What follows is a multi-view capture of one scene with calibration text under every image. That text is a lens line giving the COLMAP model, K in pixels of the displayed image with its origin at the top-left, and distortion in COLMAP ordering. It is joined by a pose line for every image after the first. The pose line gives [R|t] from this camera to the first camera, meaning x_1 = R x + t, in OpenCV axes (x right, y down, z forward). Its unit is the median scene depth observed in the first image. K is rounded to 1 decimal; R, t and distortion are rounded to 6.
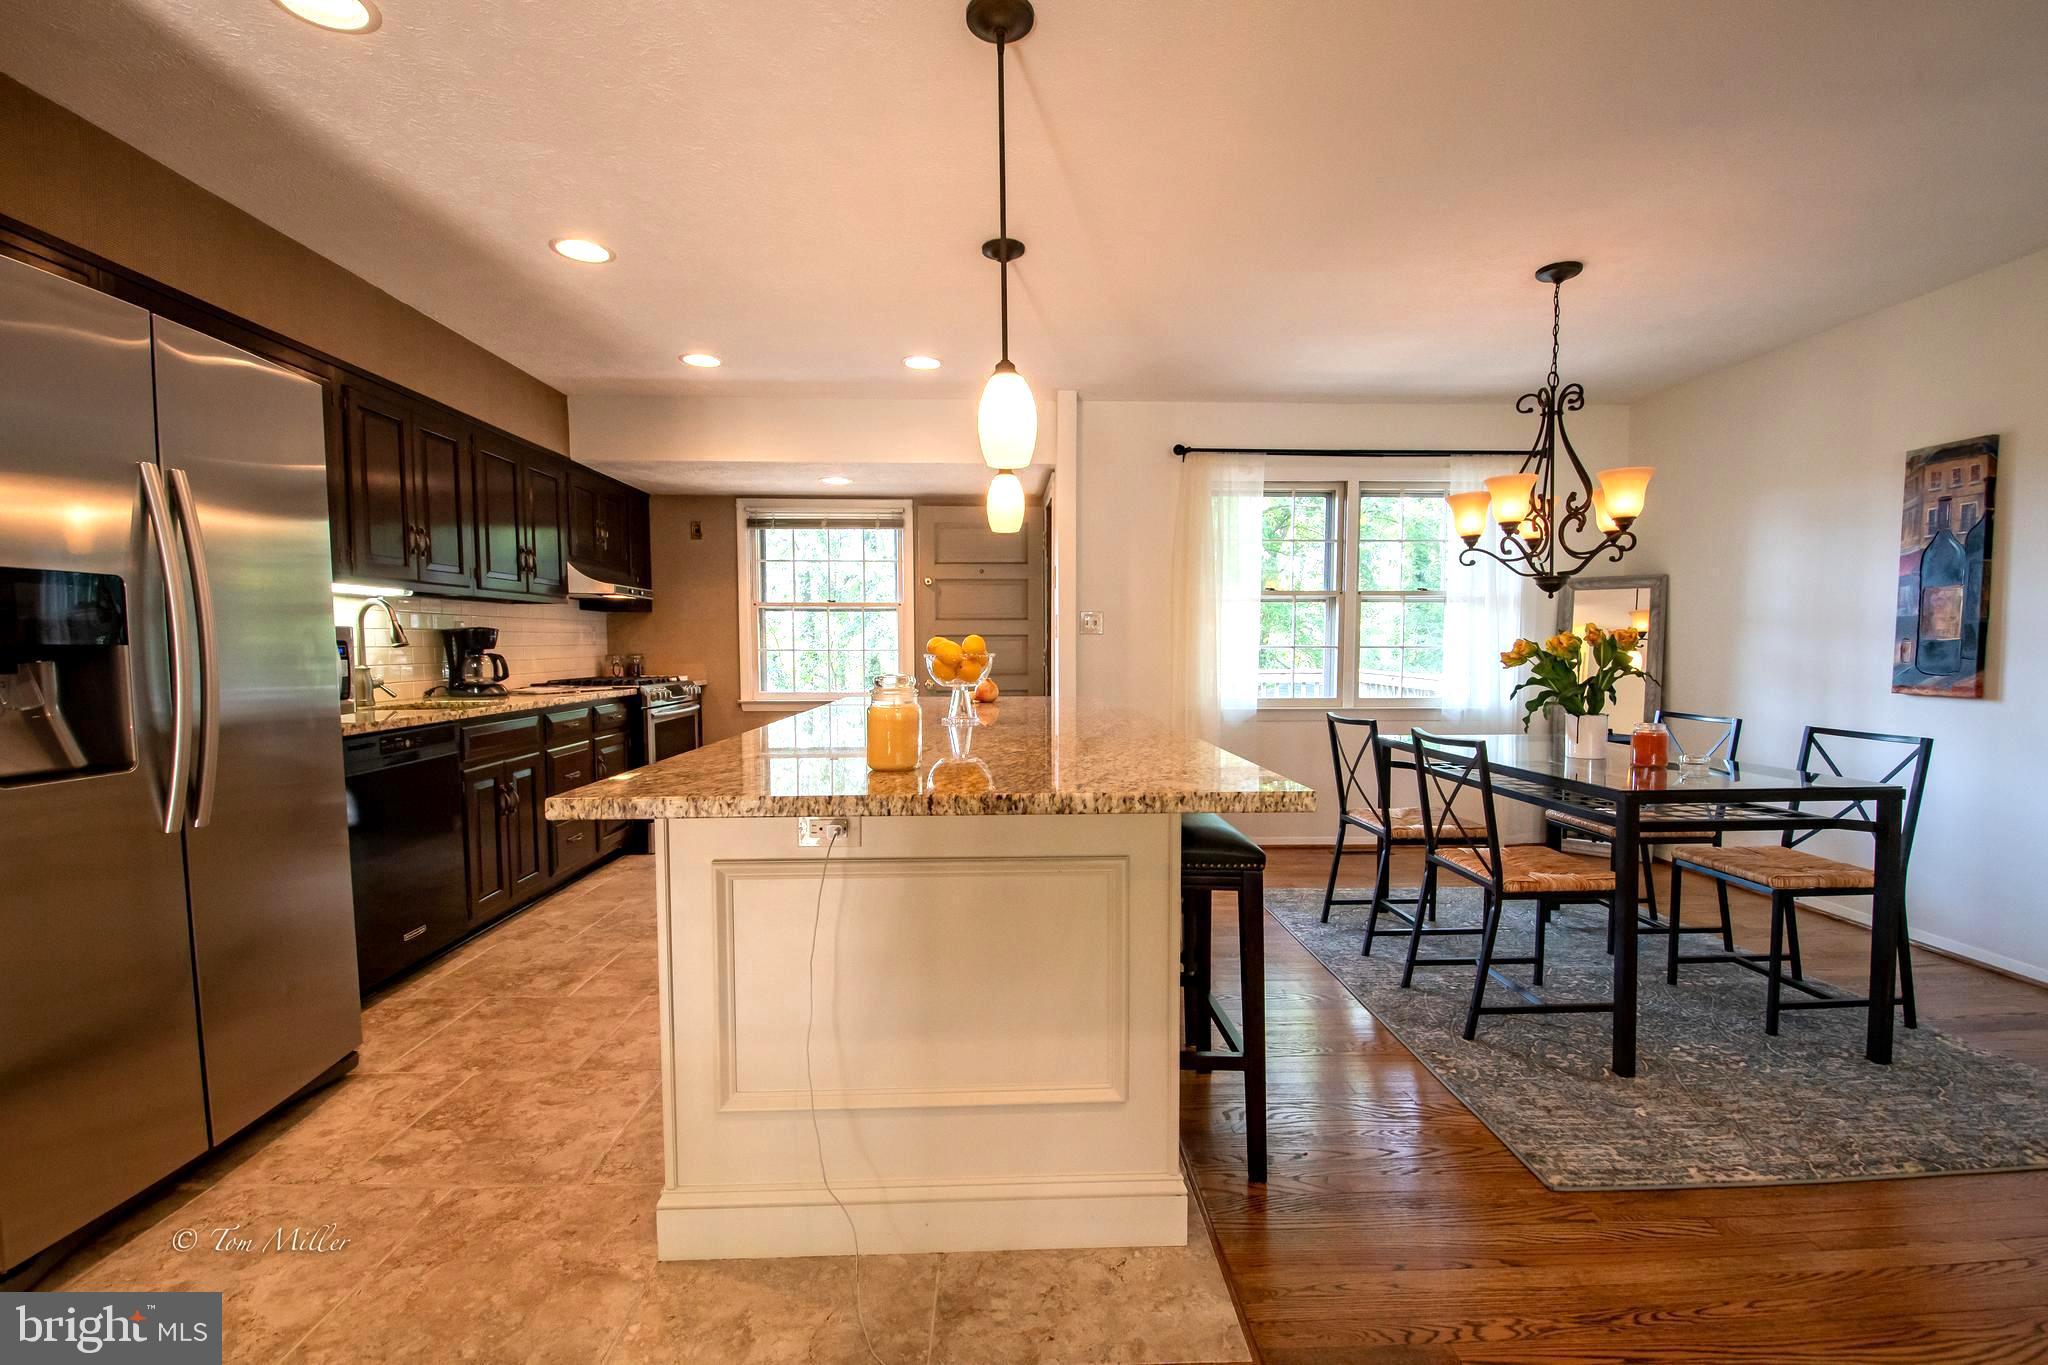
lens RADIAL K [[928.0, 0, 1039.3], [0, 928.0, 695.6], [0, 0, 1]] dist [0.015354, 0.000041]
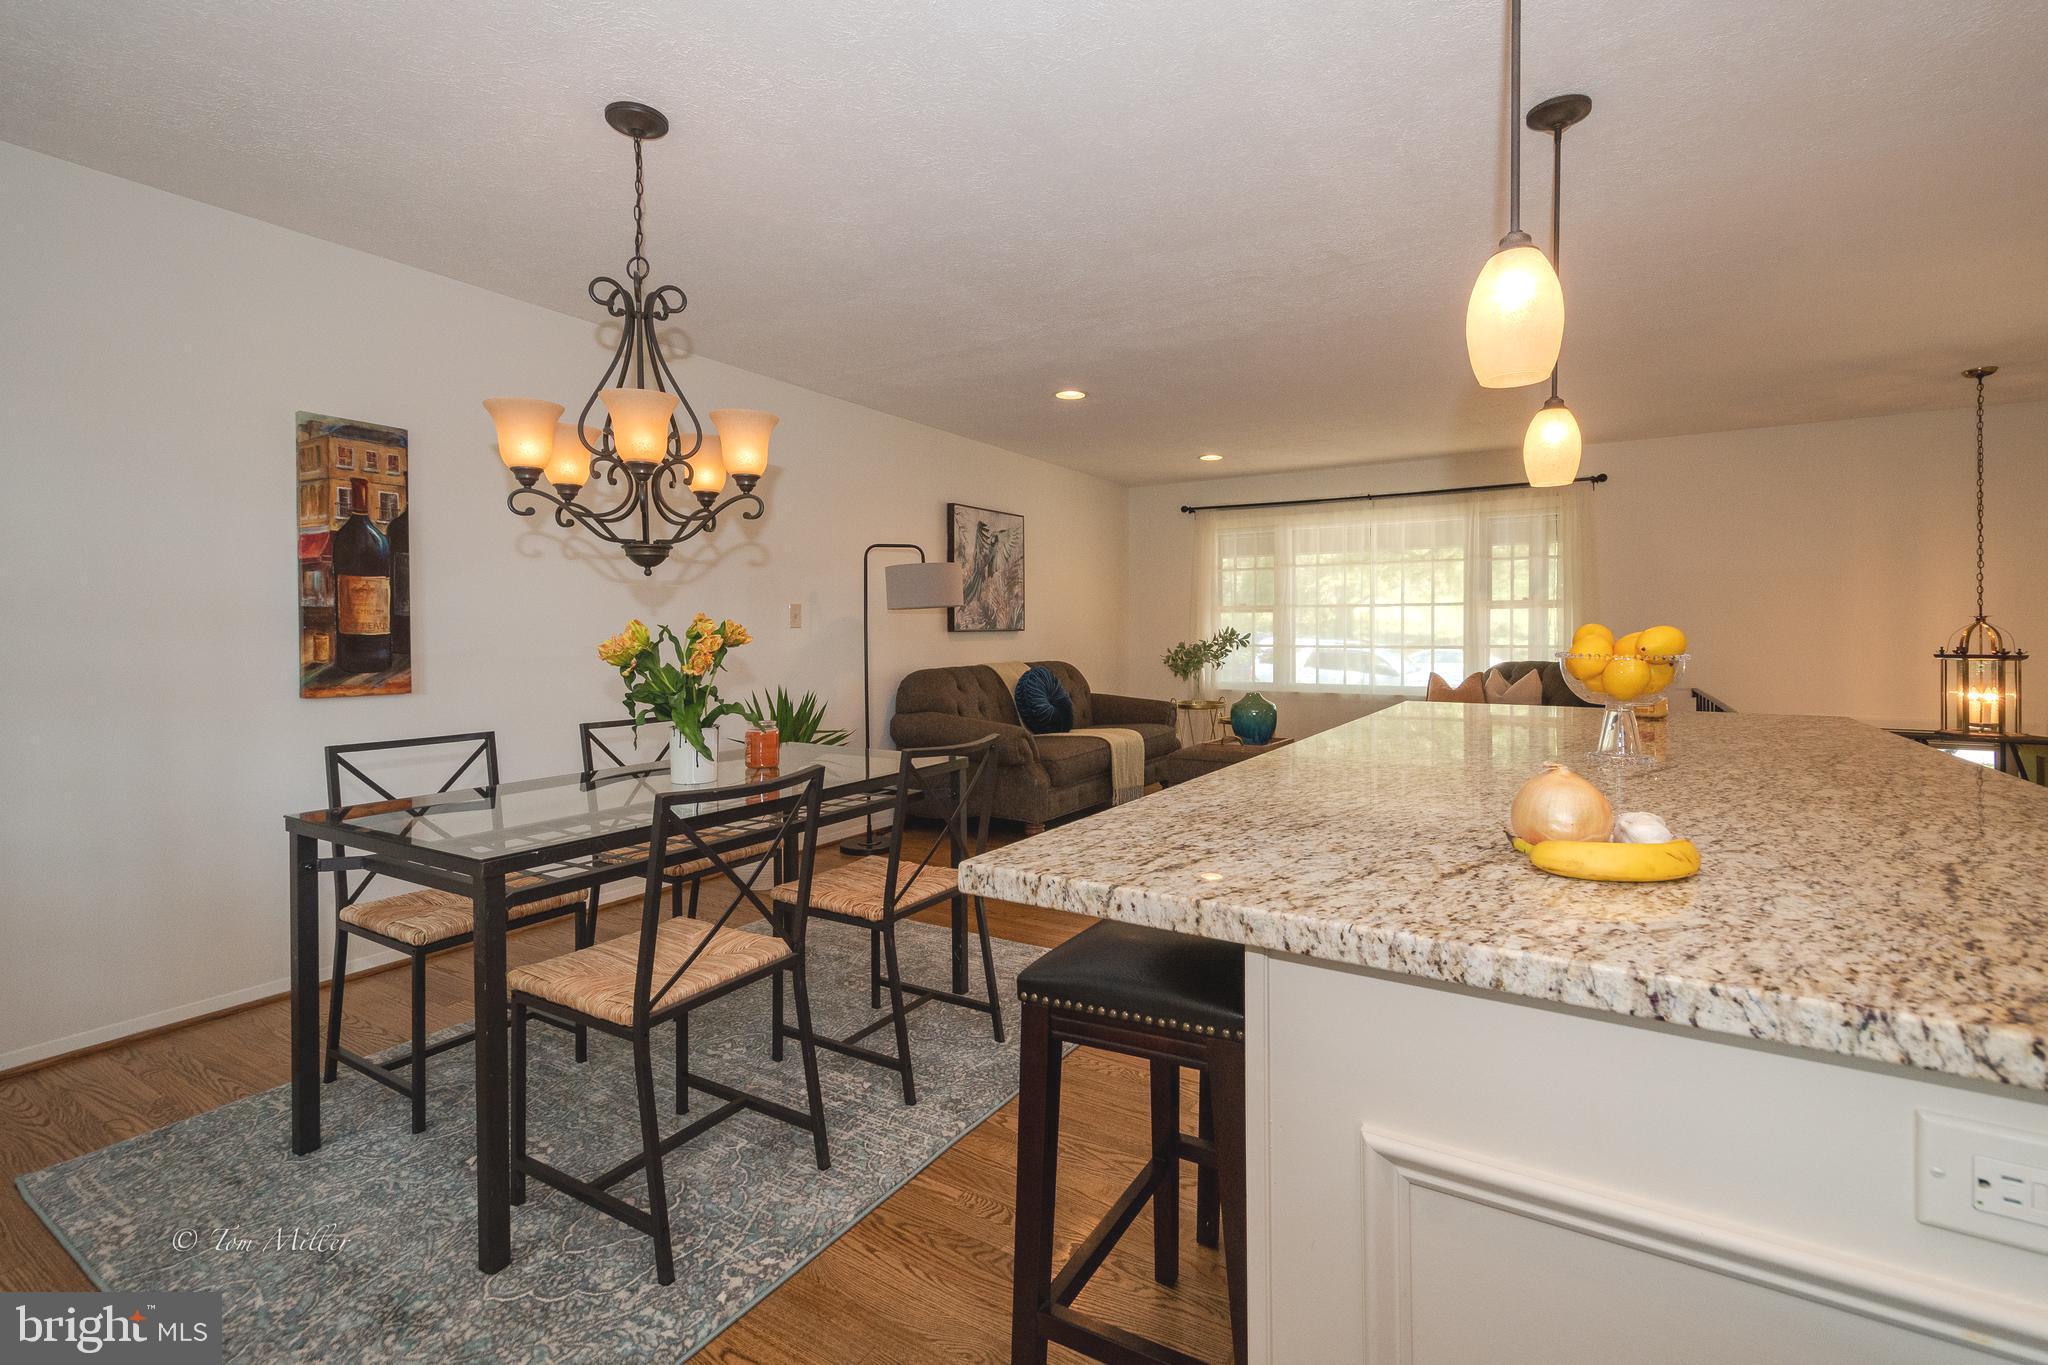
lens RADIAL K [[928.0, 0, 1033.0], [0, 928.0, 649.1], [0, 0, 1]] dist [0.015354, 0.000041]
pose [[-0.829146, -0.009001, 0.558960, -0.090055], [0.032626, 0.997387, 0.064457, -0.082195], [-0.558080, 0.071681, -0.826685, 1.382576]]
